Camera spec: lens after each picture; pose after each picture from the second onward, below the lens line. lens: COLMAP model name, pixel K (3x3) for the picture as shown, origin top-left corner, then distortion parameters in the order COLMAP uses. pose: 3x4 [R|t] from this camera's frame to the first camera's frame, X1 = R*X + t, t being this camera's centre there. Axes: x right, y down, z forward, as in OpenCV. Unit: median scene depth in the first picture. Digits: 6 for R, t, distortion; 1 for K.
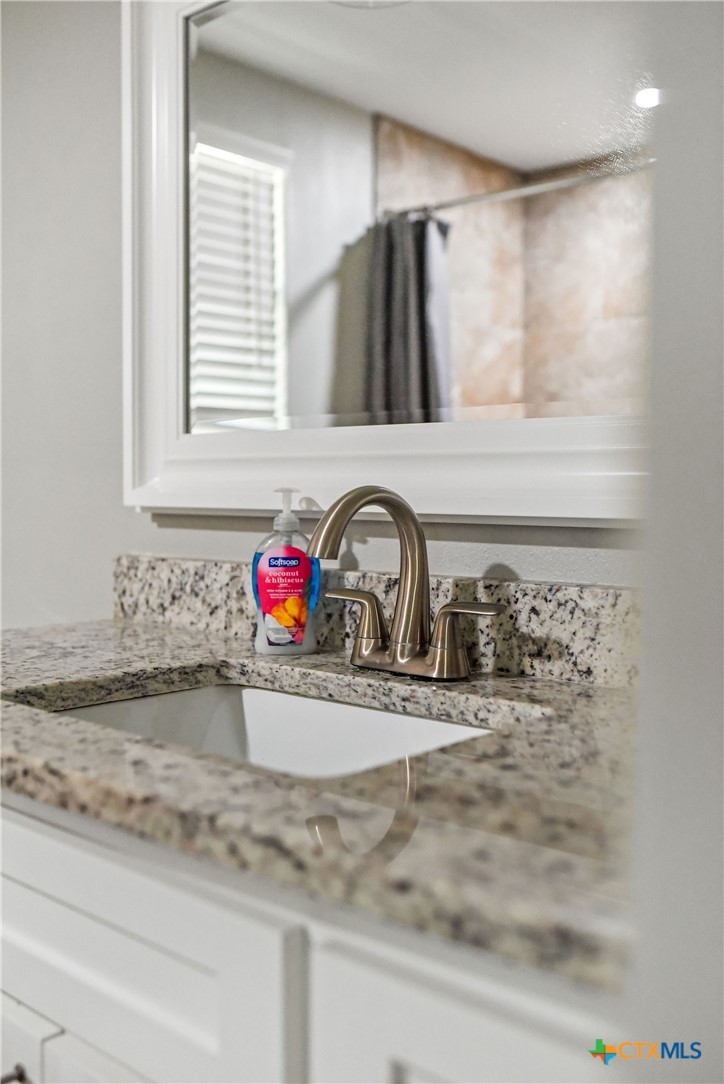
lens RADIAL K [[1071.5, 0, 362.5], [0, 1071.5, 505.3], [0, 0, 1]] dist [-0.054918, 0.026010]
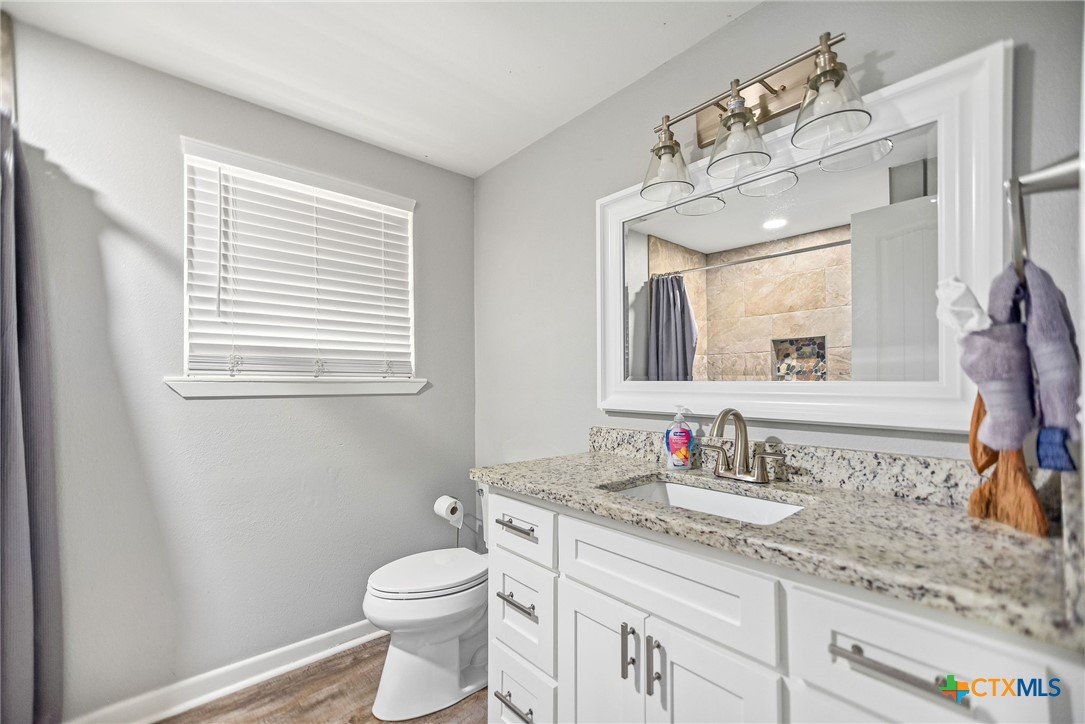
lens RADIAL K [[465.2, 0, 543.8], [0, 465.2, 367.2], [0, 0, 1]] dist [0.000549, 0.000264]
pose [[0.992421, -0.011903, -0.122303, -0.282392], [0.006499, 0.998989, -0.044483, -0.065471], [0.122709, 0.043351, 0.991495, -0.180591]]
